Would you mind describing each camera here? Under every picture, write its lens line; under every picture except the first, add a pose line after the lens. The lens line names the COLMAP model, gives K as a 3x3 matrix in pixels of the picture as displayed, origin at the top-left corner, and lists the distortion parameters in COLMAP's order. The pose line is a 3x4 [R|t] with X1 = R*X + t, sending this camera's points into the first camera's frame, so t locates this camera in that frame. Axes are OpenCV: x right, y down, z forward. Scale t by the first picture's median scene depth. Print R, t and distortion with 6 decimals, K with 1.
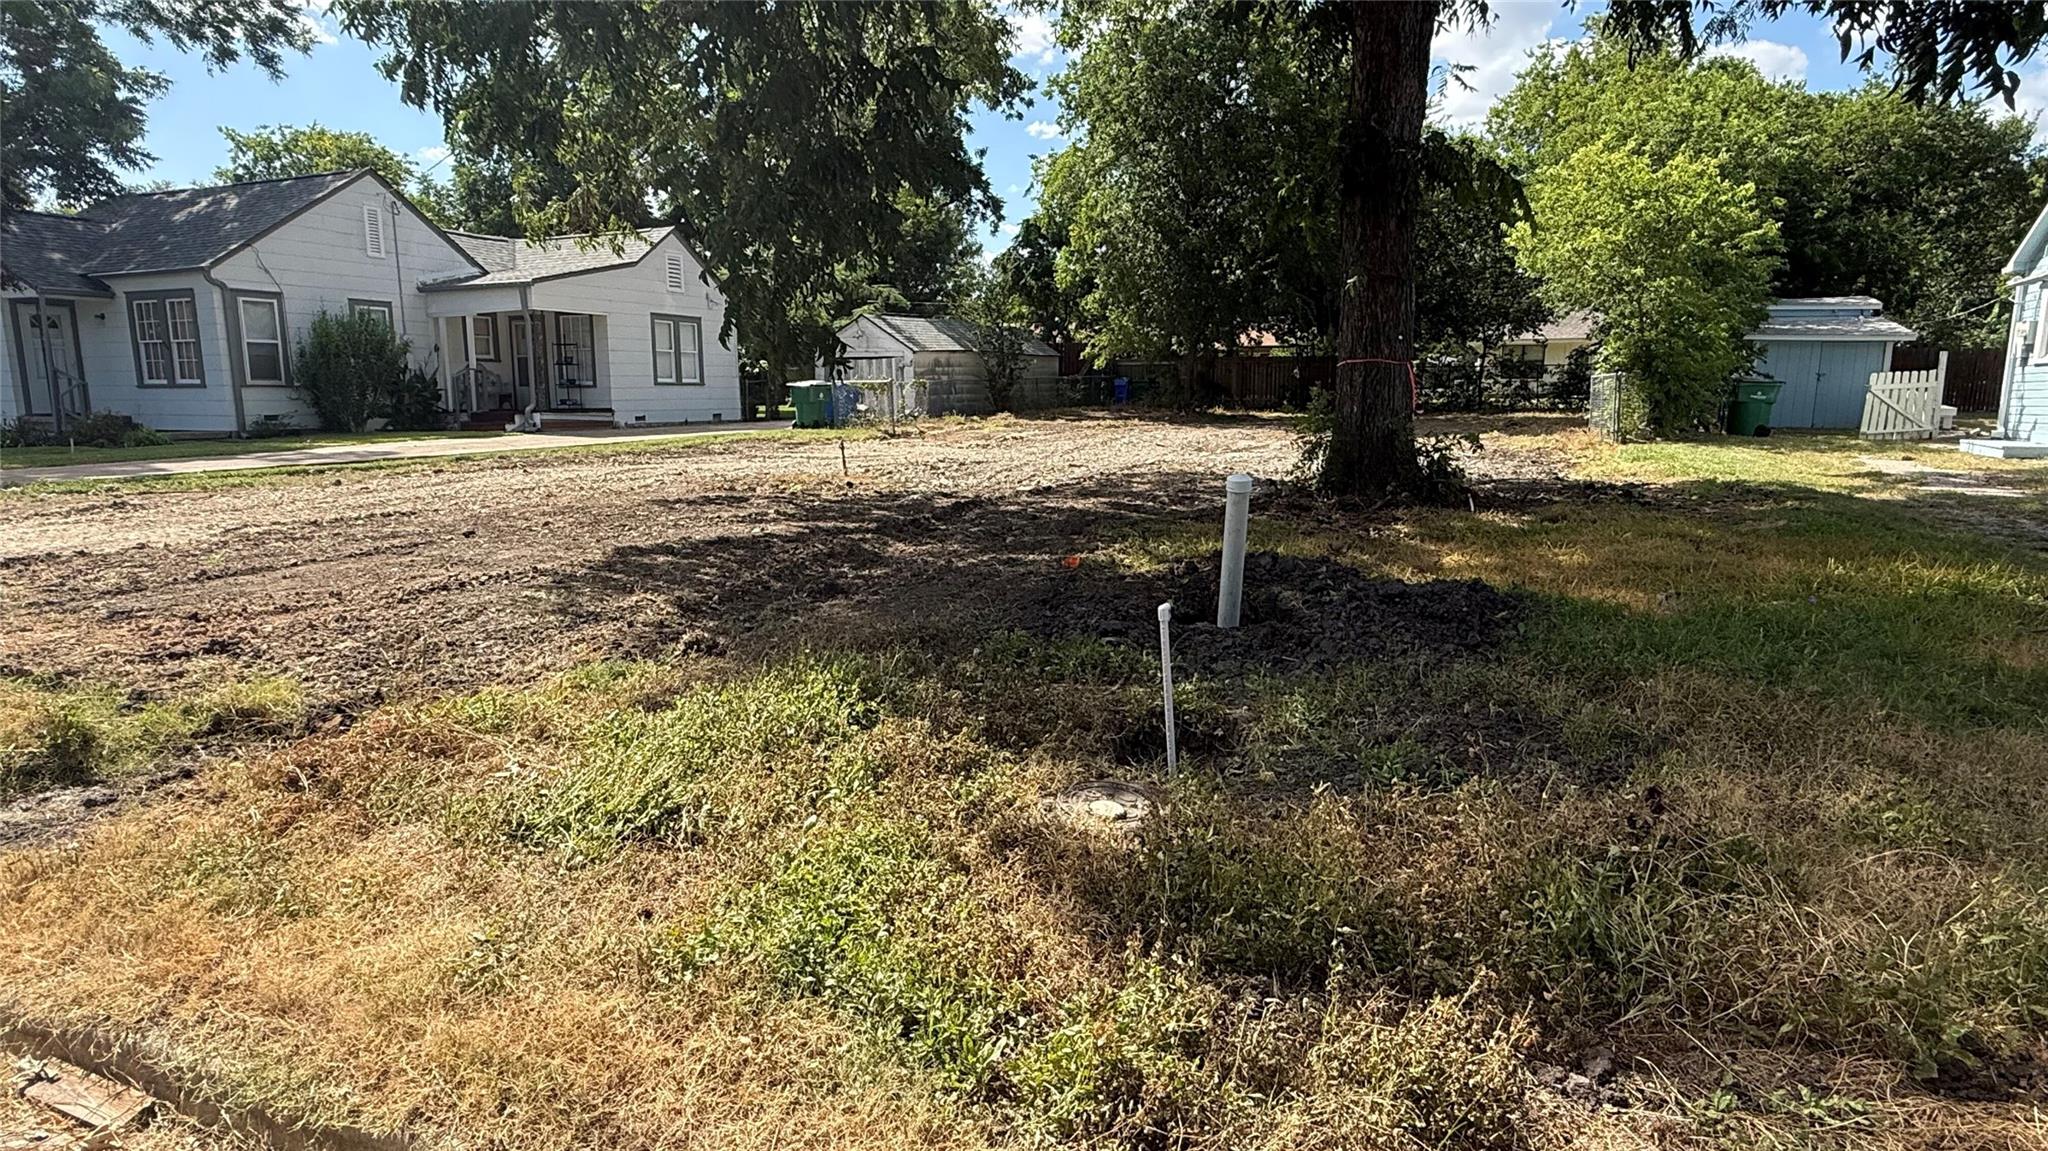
lens RADIAL K [[1106.3, 0, 1029.8], [0, 1106.3, 586.2], [0, 0, 1]] dist [0.004965, 0.001076]
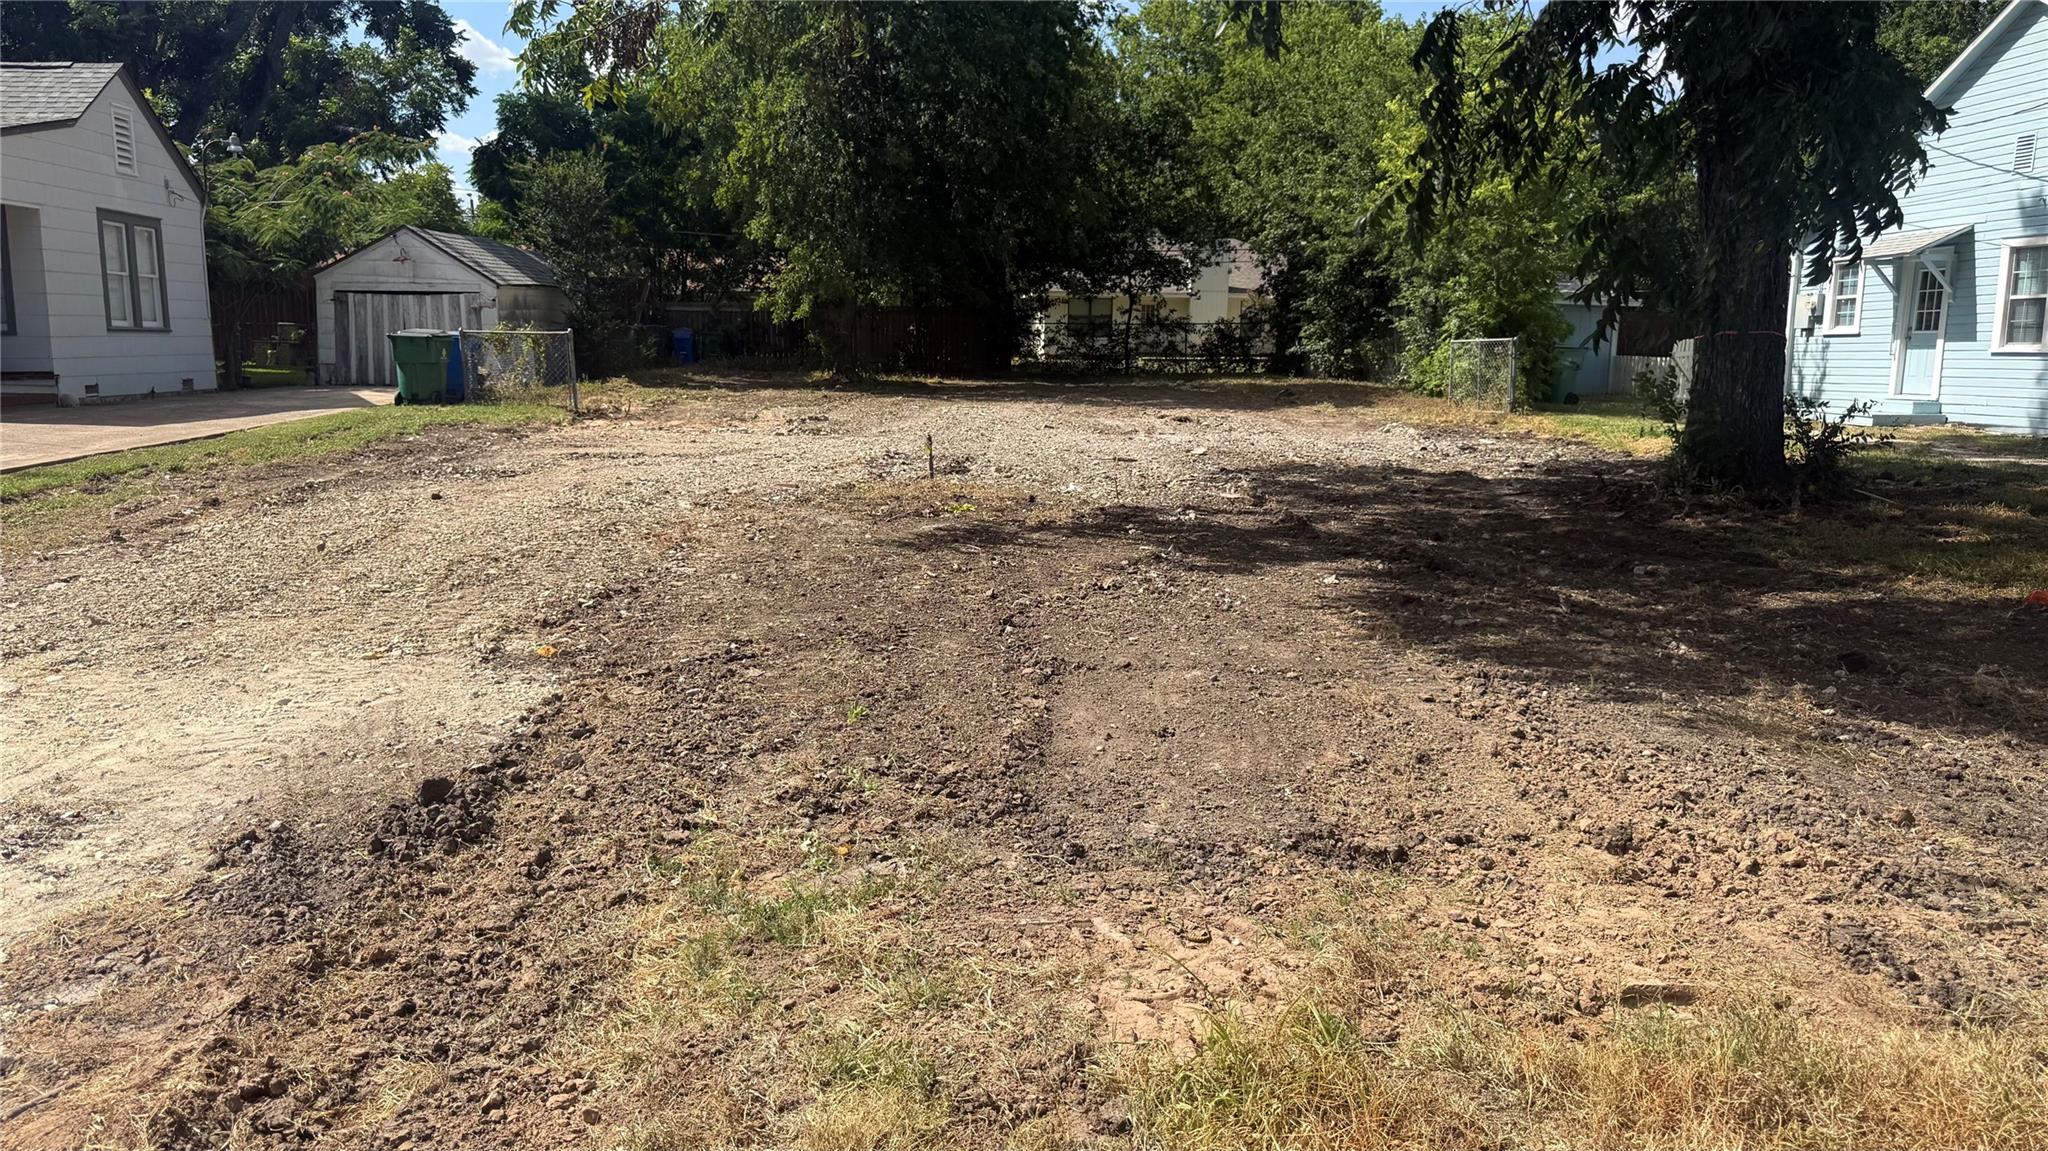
lens RADIAL K [[1408.3, 0, 1031.3], [0, 1408.3, 588.1], [0, 0, 1]] dist [0.045961, -0.040560]
pose [[0.879470, -0.070745, 0.470666, -0.289836], [0.072104, 0.997282, 0.015169, -0.024703], [-0.470460, 0.020596, 0.882181, 0.118993]]
